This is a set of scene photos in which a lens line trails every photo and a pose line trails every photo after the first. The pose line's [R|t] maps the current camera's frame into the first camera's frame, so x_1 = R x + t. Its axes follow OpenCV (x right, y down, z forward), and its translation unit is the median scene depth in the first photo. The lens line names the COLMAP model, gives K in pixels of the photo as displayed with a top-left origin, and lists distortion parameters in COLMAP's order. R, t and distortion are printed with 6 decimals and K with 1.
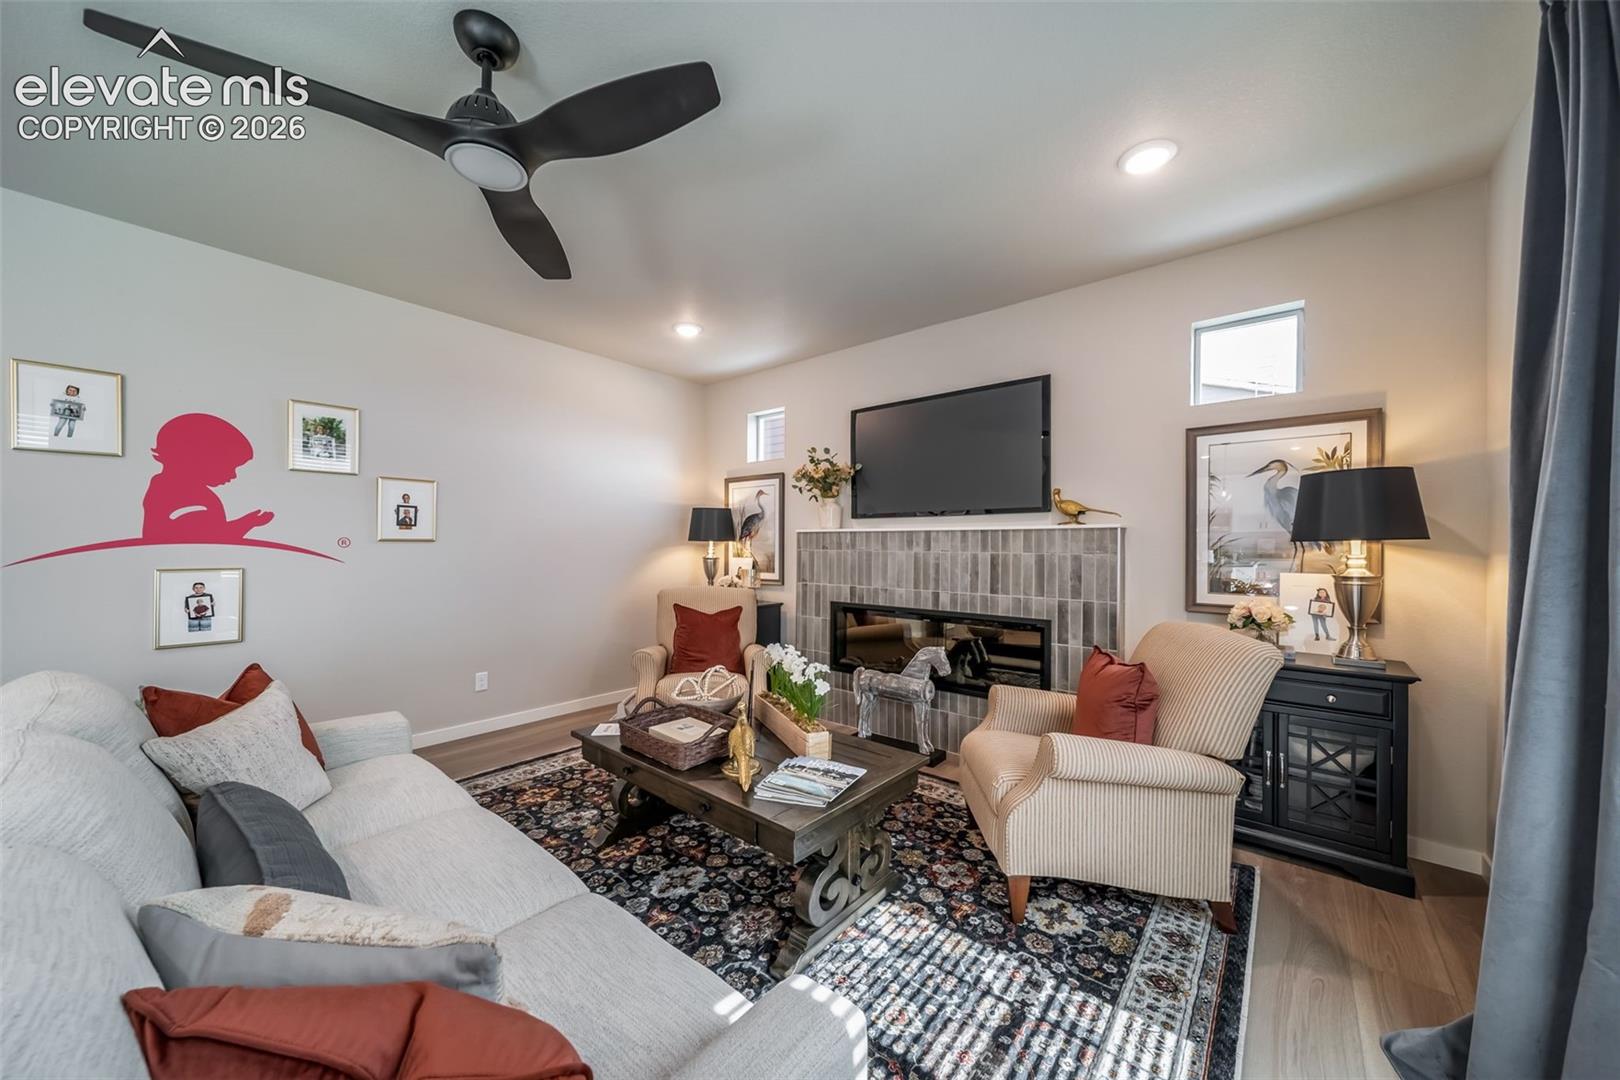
lens RADIAL K [[578.1, 0, 797.7], [0, 578.1, 543.0], [0, 0, 1]] dist [0.000525, -0.000024]
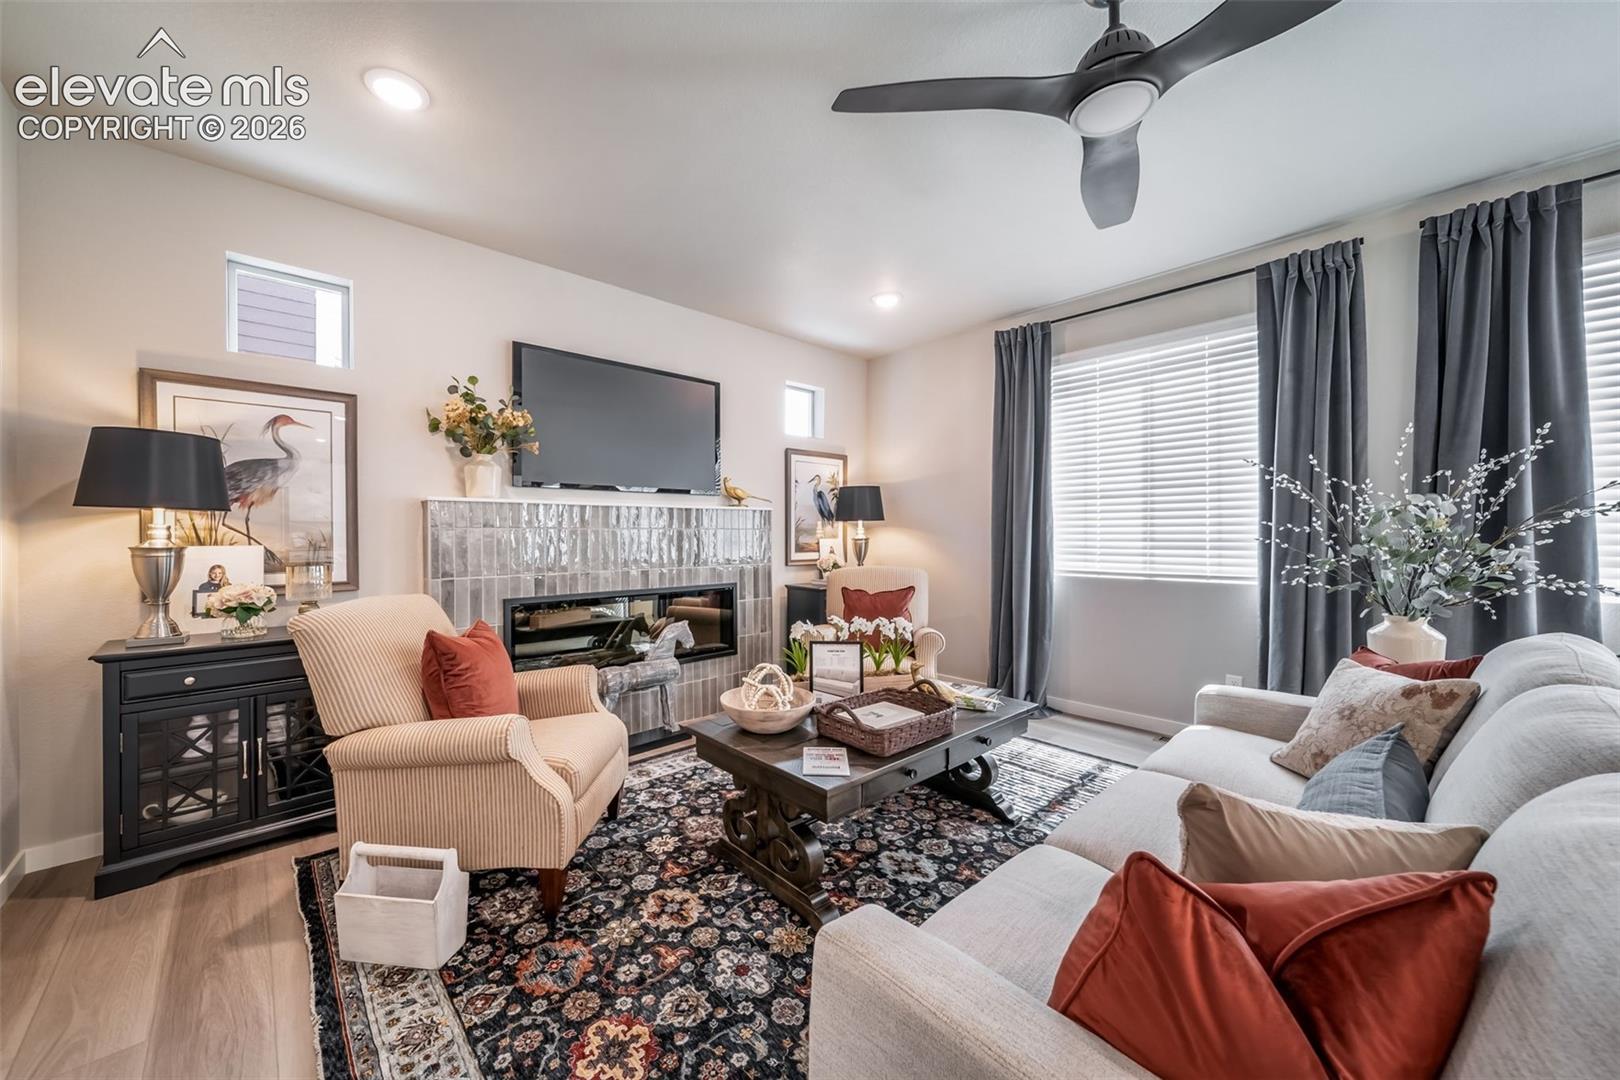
lens RADIAL K [[592.7, 0, 781.1], [0, 592.7, 533.3], [0, 0, 1]] dist [0.003268, 0.000044]
pose [[0.128593, -0.006450, 0.991676, -0.793191], [0.000841, 0.999979, 0.006395, 0.017802], [-0.991697, 0.000012, 0.128596, 0.711751]]
